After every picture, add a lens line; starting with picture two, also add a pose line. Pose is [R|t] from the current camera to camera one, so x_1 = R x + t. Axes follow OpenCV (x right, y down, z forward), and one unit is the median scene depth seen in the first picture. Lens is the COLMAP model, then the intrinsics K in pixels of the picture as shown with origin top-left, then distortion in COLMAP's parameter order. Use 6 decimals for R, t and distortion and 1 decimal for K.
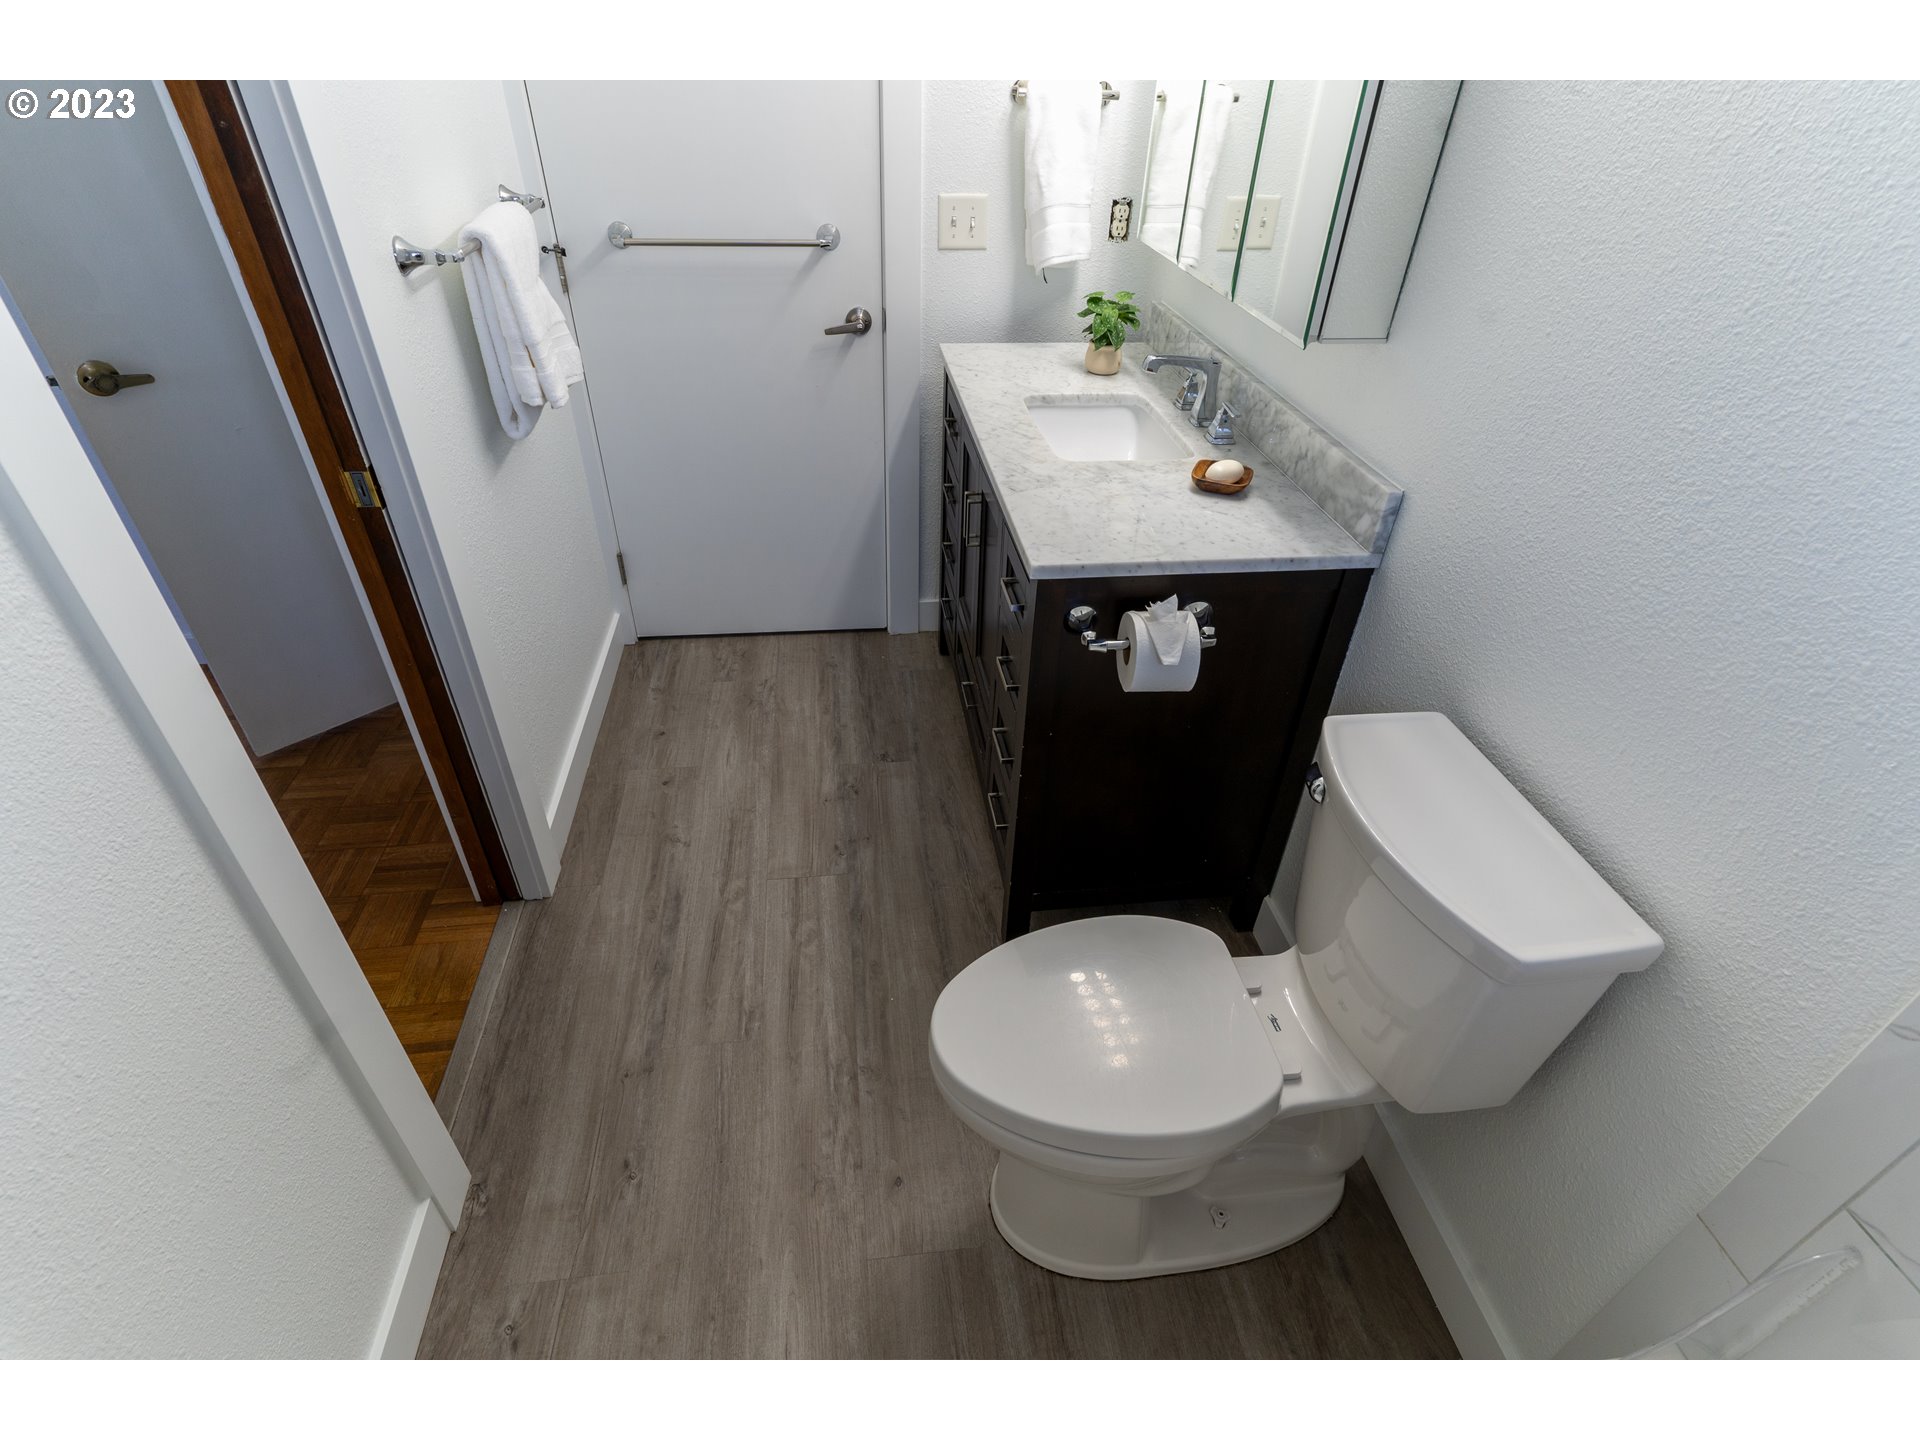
lens RADIAL K [[954.4, 0, 949.2], [0, 954.4, 715.7], [0, 0, 1]] dist [0.011630, 0.000381]
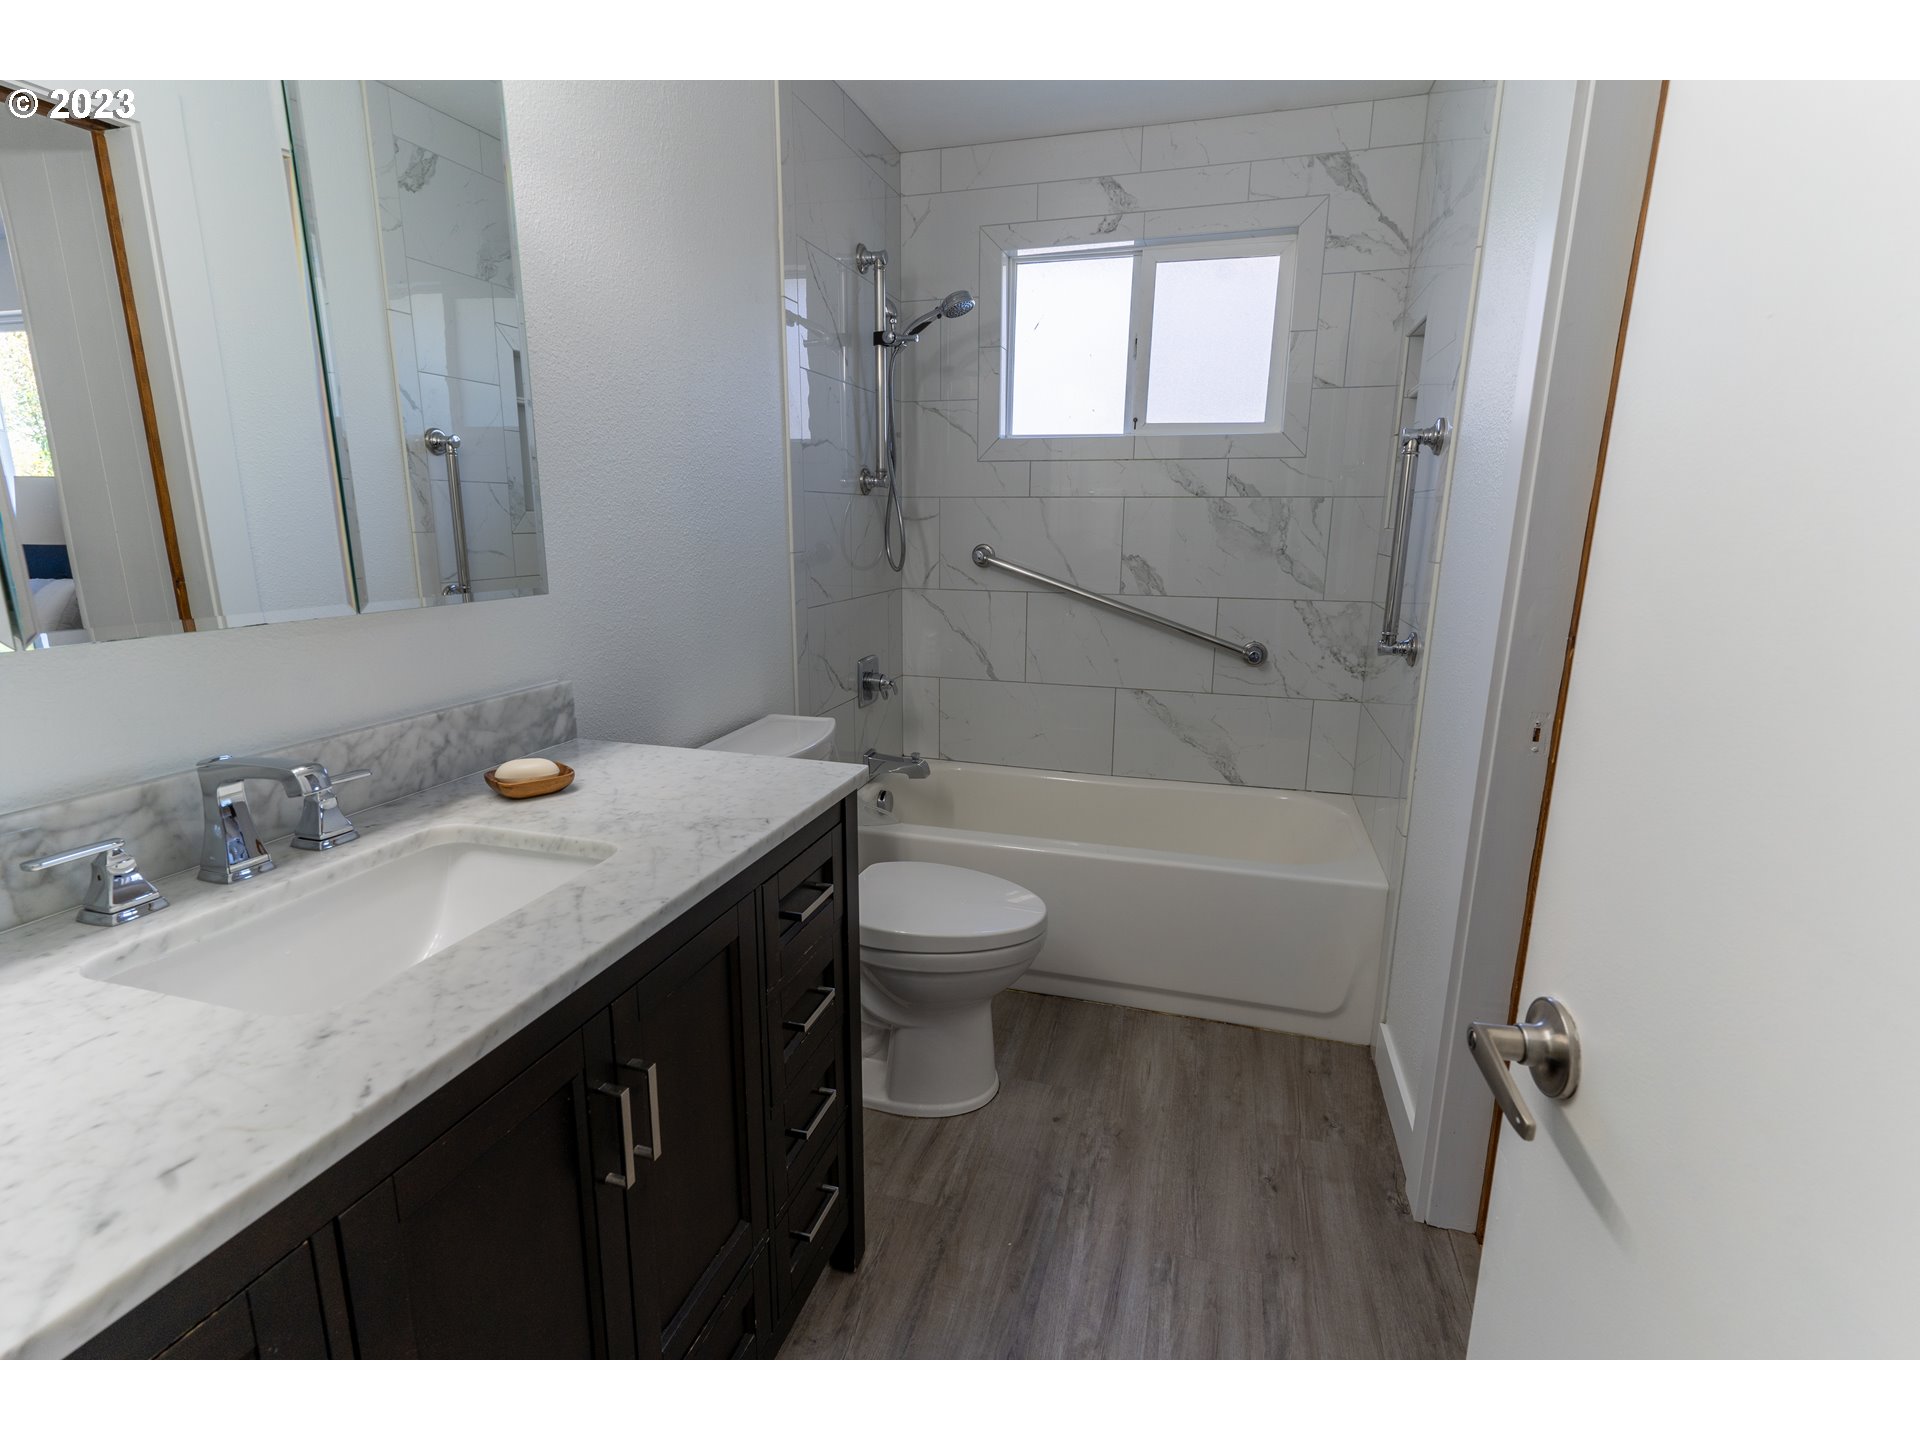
lens RADIAL K [[916.5, 0, 965.8], [0, 916.5, 717.8], [0, 0, 1]] dist [0.009896, 0.000558]
pose [[-0.919483, -0.118273, 0.374917, -0.302987], [0.202190, 0.675602, 0.709000, -0.702738], [-0.337150, 0.727718, -0.597291, 1.218464]]
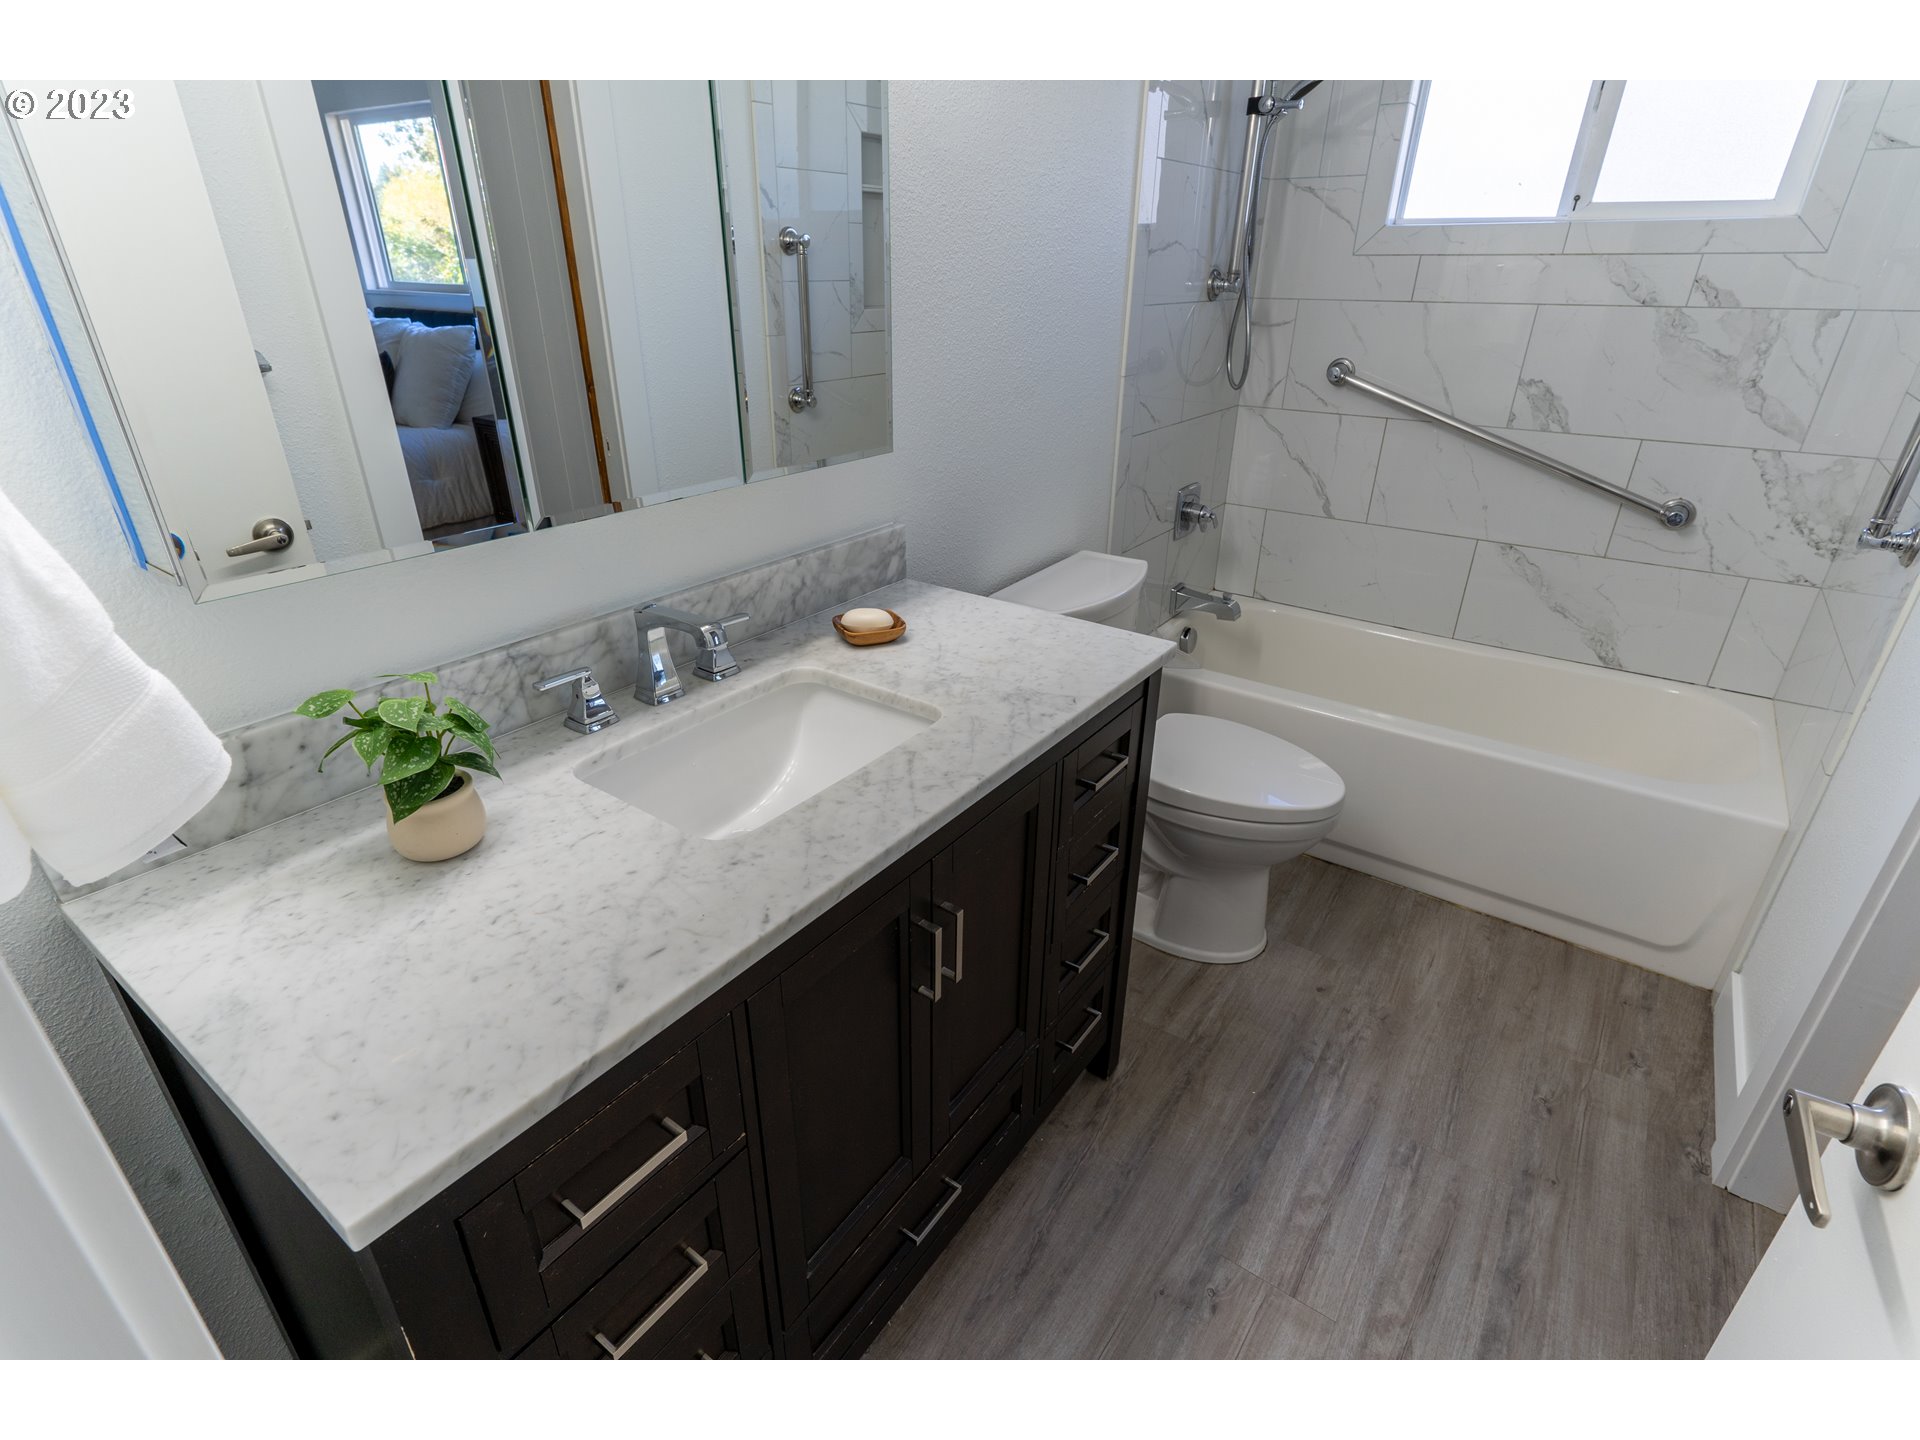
lens RADIAL K [[954.4, 0, 957.0], [0, 954.4, 723.4], [0, 0, 1]] dist [0.011630, 0.000381]
pose [[-0.737133, -0.325582, 0.592141, -0.303517], [0.370941, 0.537490, 0.757303, -0.786772], [-0.564834, 0.777882, -0.275430, 1.191194]]
